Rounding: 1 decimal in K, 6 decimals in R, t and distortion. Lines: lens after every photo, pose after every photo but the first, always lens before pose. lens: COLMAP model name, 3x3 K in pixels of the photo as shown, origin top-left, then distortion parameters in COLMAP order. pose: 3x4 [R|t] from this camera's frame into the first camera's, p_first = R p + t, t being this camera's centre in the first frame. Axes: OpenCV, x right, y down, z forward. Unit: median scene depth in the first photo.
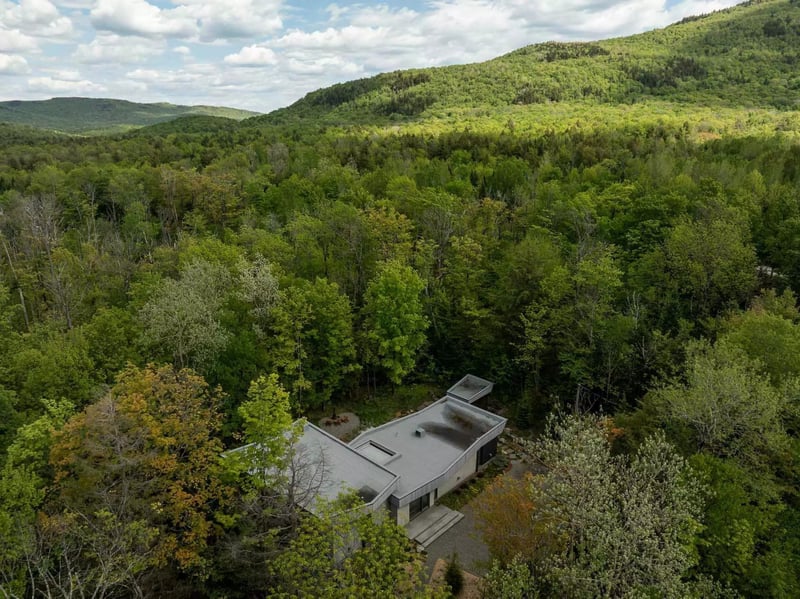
lens RADIAL K [[565.3, 0, 396.7], [0, 565.3, 302.5], [0, 0, 1]] dist [-0.058646, 0.039896]
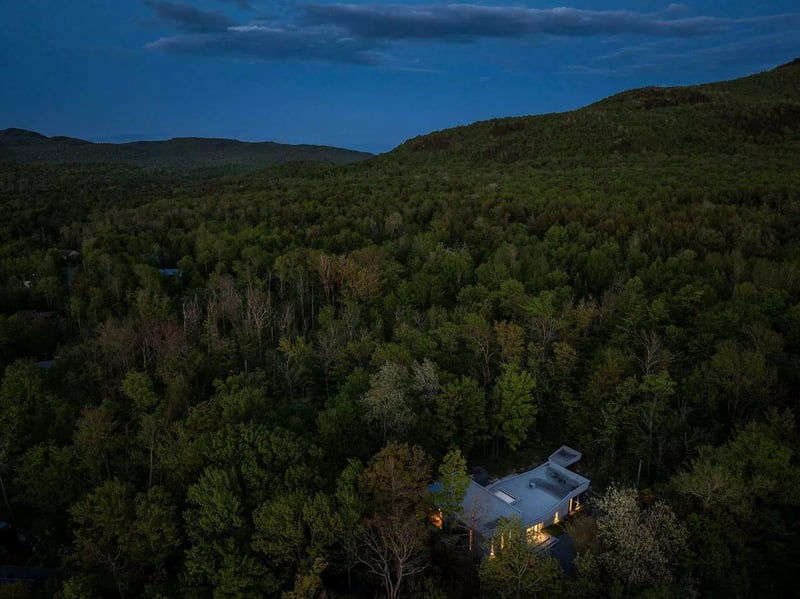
lens RADIAL K [[565.5, 0, 400.0], [0, 565.5, 299.5], [0, 0, 1]] dist [-0.038920, 0.013455]
pose [[0.988437, 0.033092, -0.147978, -0.090705], [-0.042565, 0.997210, -0.061314, -0.147341], [0.145536, 0.066904, 0.987088, -0.531790]]
